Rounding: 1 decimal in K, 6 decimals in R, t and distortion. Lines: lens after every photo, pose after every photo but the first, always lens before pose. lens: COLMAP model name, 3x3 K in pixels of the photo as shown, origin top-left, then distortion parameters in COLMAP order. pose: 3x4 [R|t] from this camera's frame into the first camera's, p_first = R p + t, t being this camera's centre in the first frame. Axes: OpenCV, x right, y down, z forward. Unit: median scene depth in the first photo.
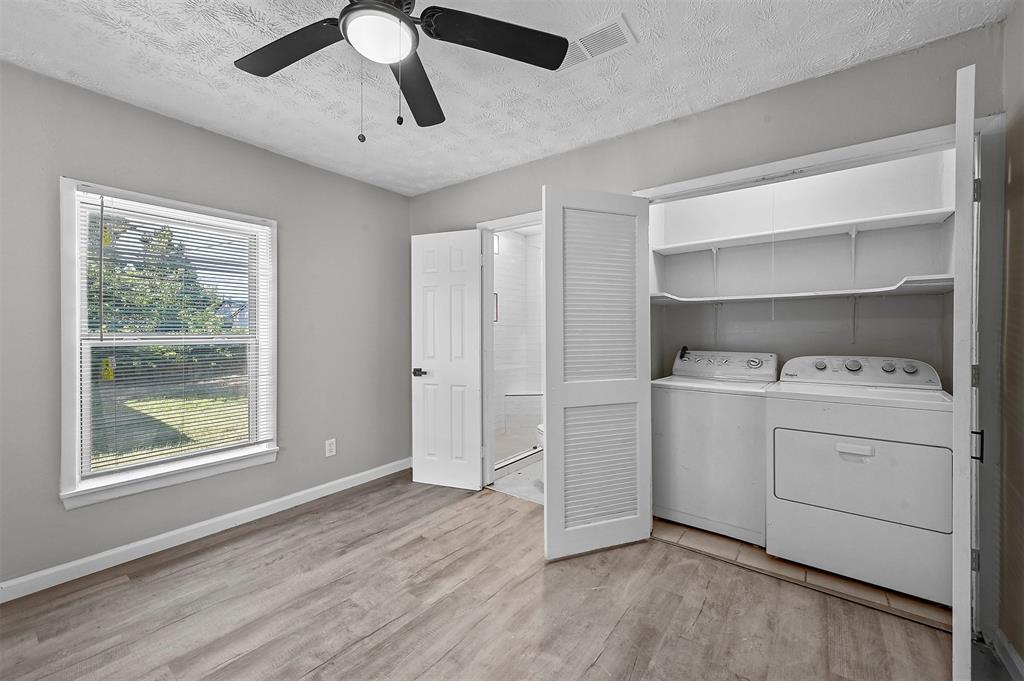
lens RADIAL K [[409.3, 0, 515.0], [0, 409.3, 331.8], [0, 0, 1]] dist [0.002663, 0.000006]
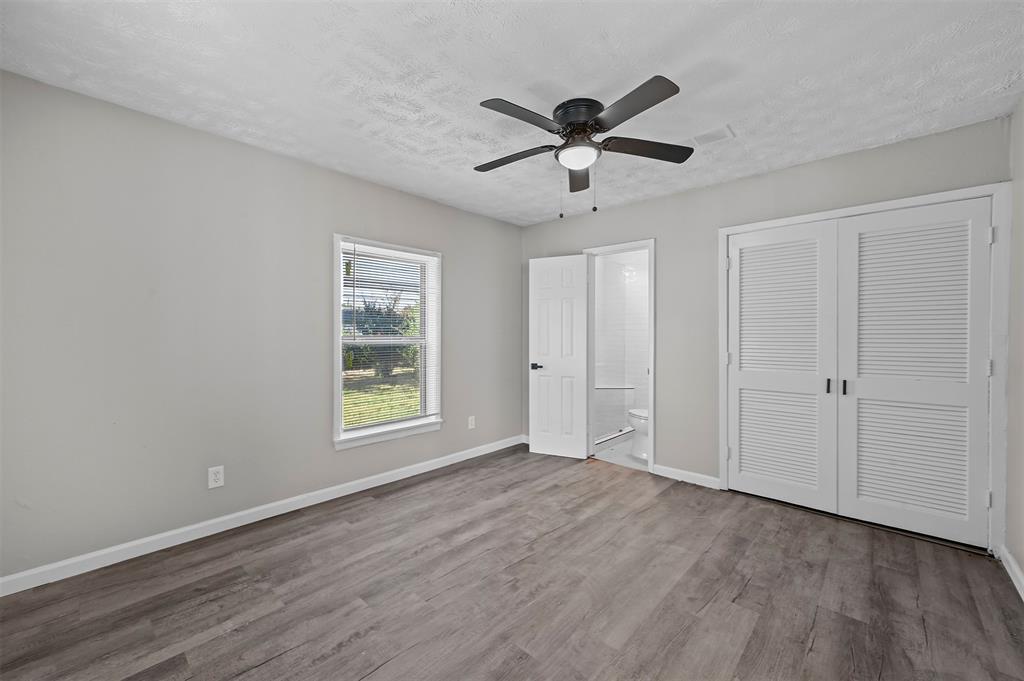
lens RADIAL K [[409.3, 0, 512.9], [0, 409.3, 336.3], [0, 0, 1]] dist [0.002663, 0.000006]
pose [[0.995021, 0.003063, -0.099617, -0.266130], [-0.002589, 0.999985, 0.004884, -0.001657], [0.099631, -0.004602, 0.995014, -0.416160]]
